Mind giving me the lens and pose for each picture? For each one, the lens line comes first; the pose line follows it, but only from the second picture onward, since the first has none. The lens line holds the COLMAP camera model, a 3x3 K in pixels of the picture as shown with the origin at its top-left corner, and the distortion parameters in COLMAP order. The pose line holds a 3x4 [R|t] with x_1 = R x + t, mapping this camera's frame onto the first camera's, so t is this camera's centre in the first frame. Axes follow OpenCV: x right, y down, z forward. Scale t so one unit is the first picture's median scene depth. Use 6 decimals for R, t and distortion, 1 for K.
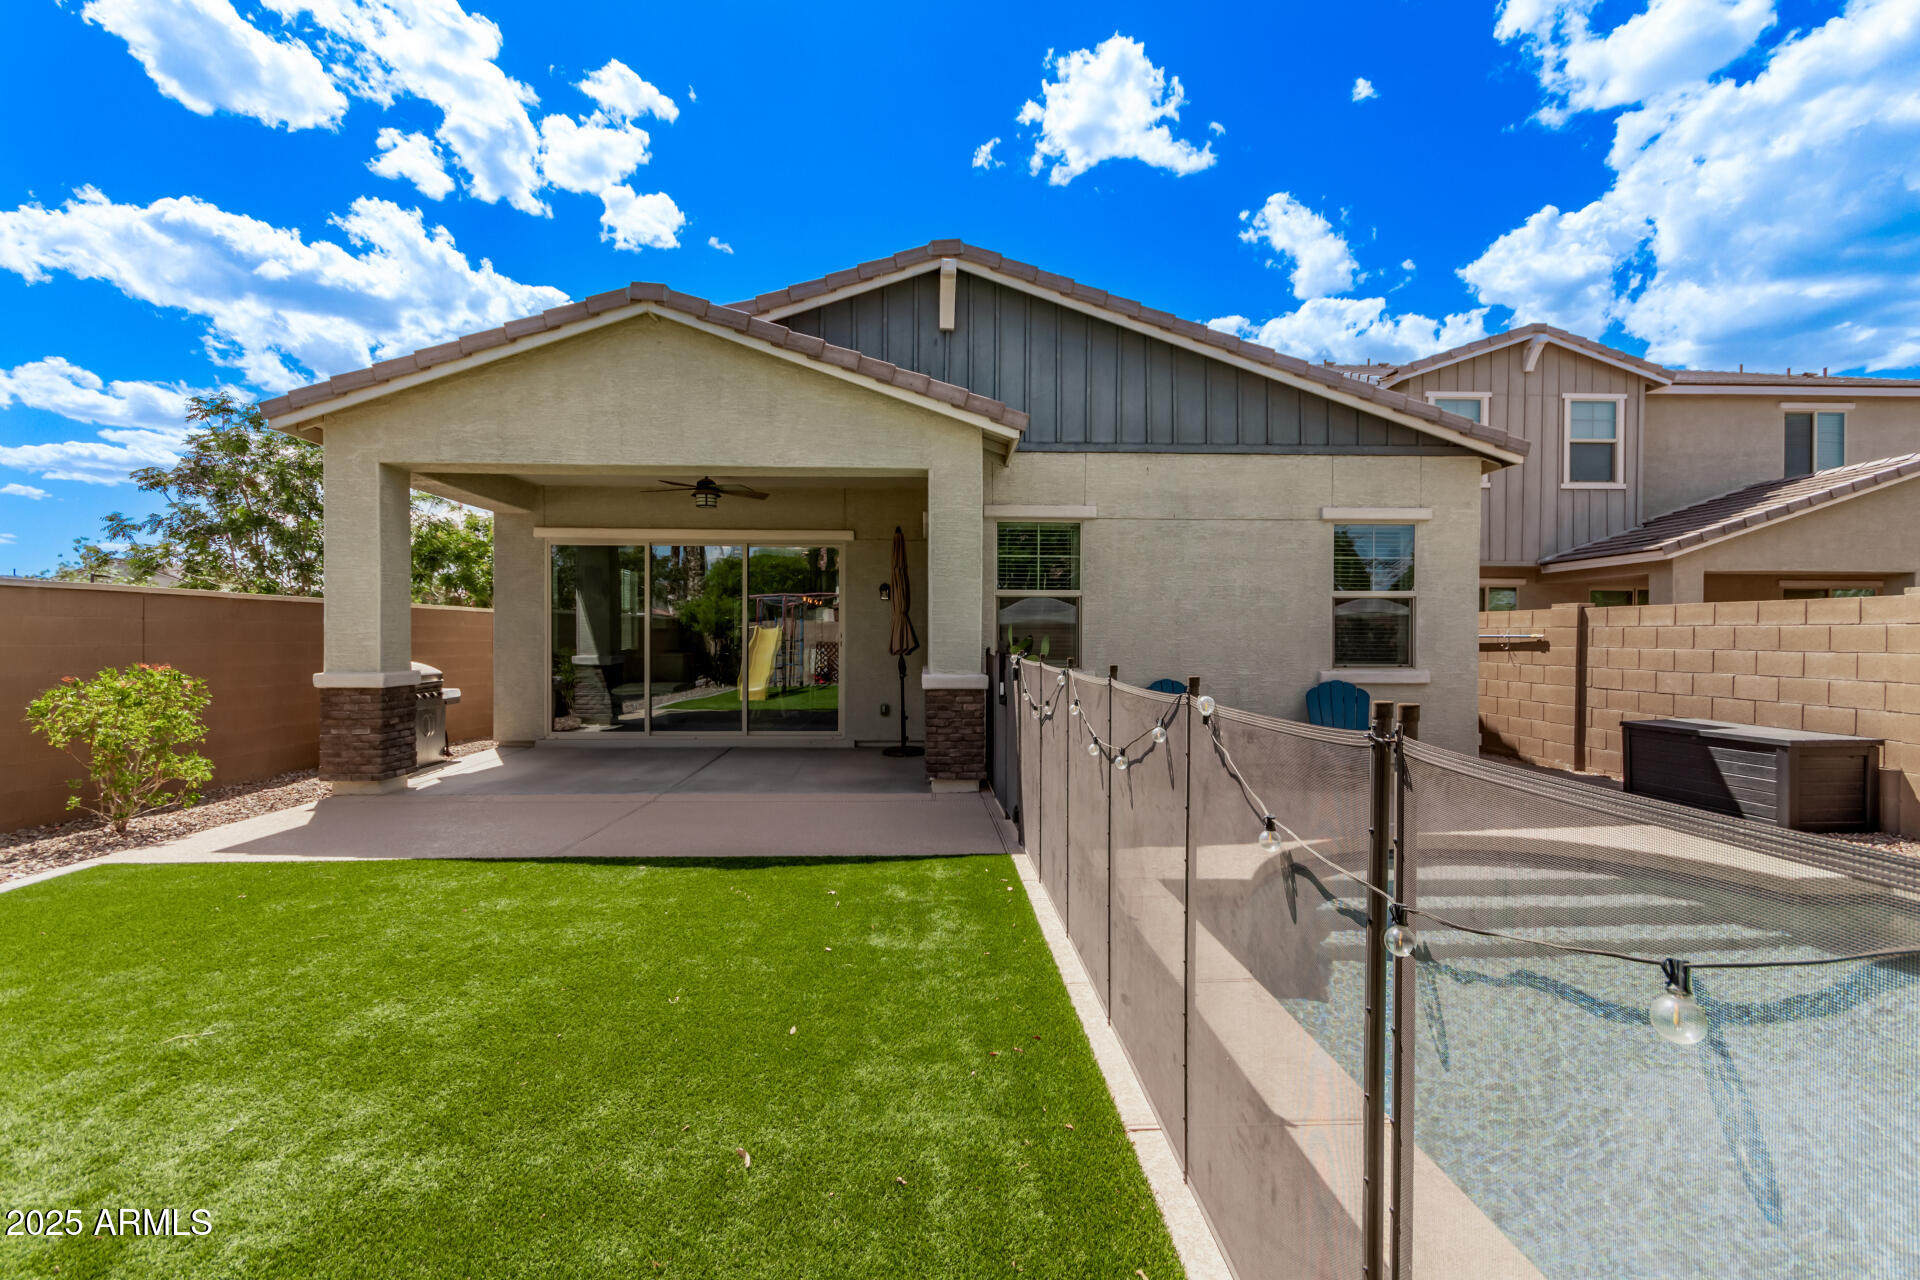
lens RADIAL K [[853.3, 0, 960.0], [0, 853.3, 640.0], [0, 0, 1]] dist [0.000304, -0.000158]
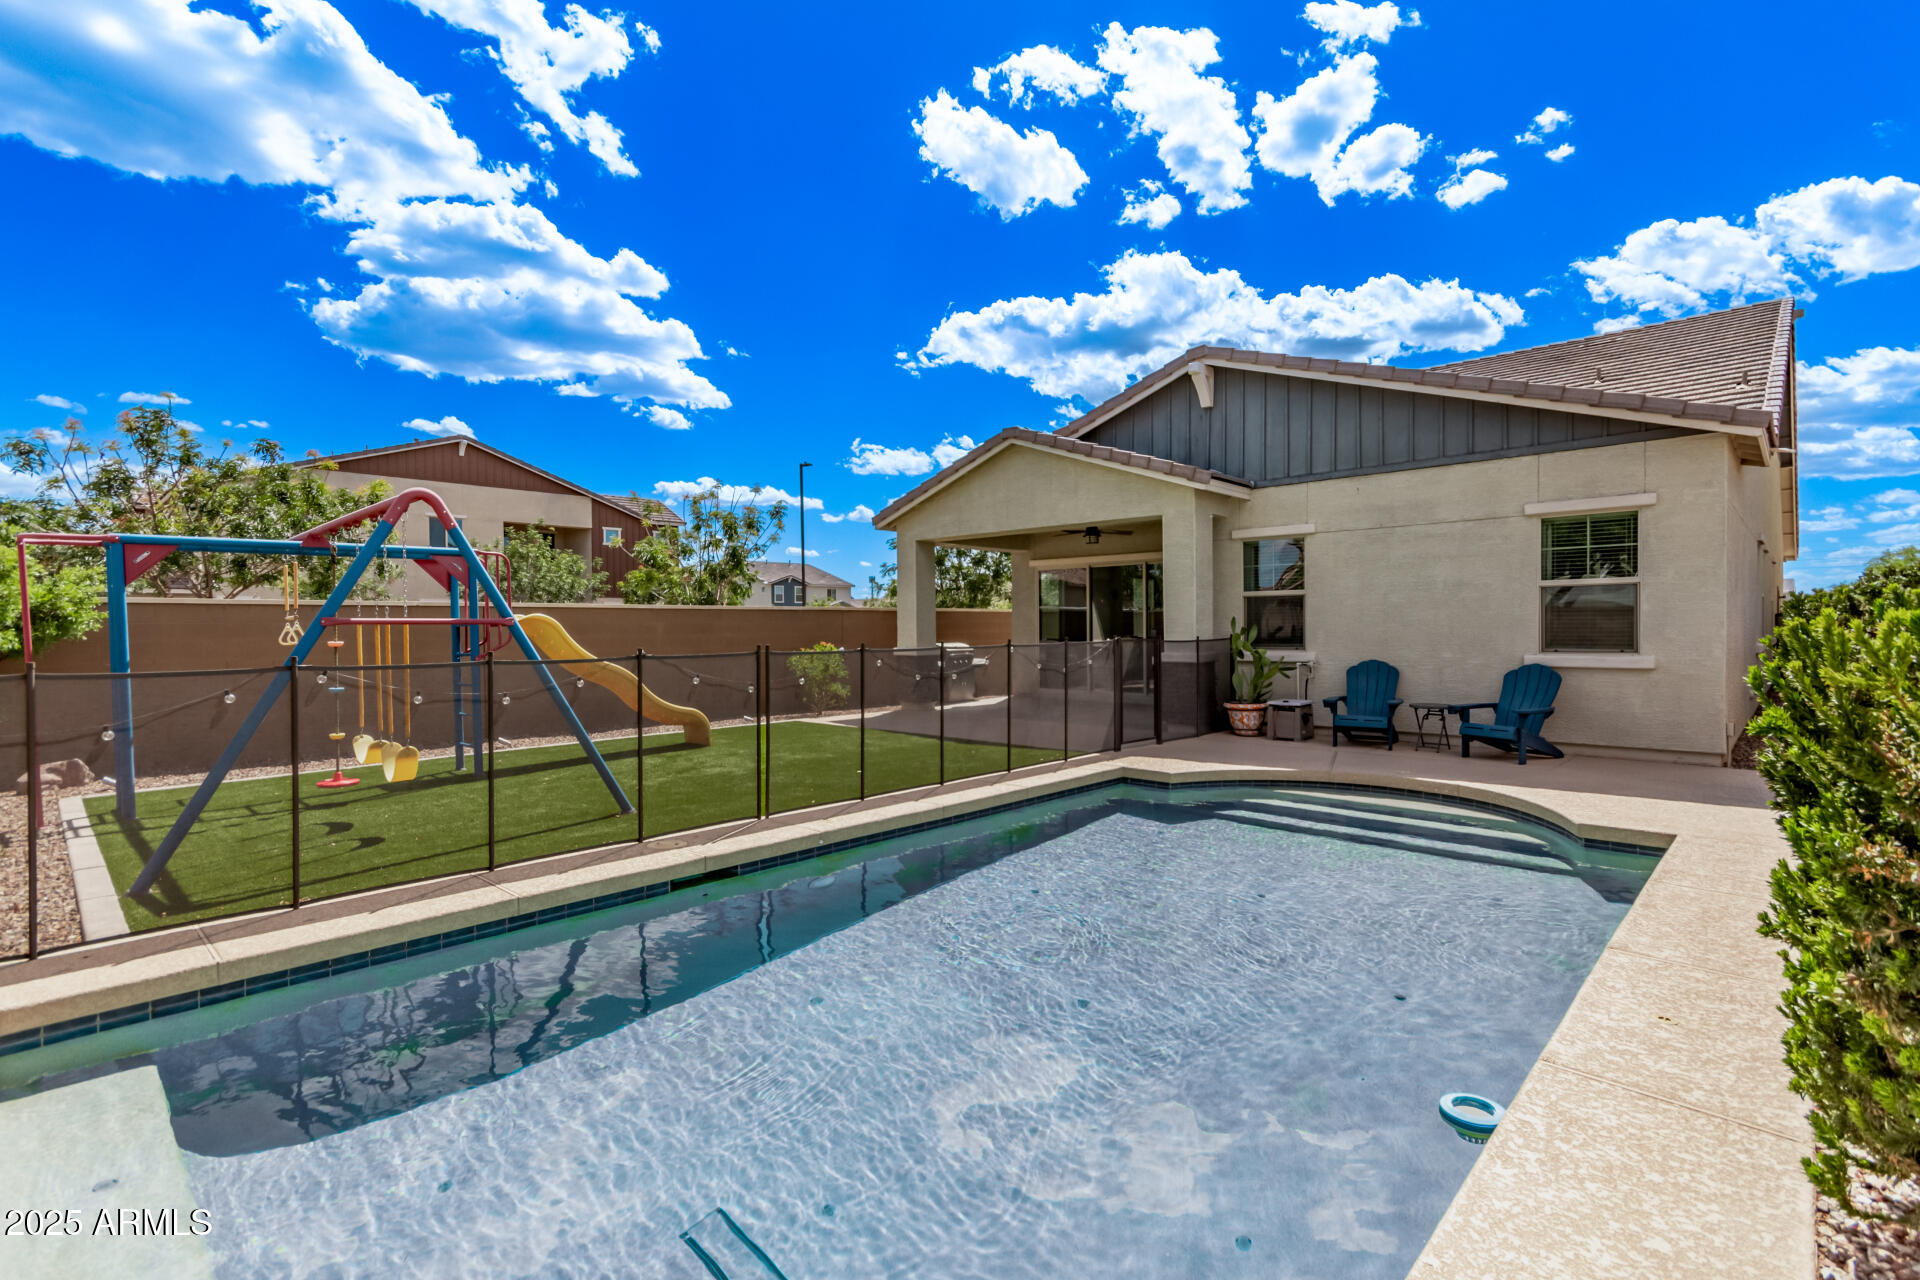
lens RADIAL K [[879.9, 0, 960.0], [0, 879.9, 640.0], [0, 0, 1]] dist [-0.000449, -0.000132]
pose [[0.709905, -0.001032, -0.704296, 0.702806], [0.007972, 0.999947, 0.006571, 0.004347], [0.704252, -0.010279, 0.709876, -0.304425]]
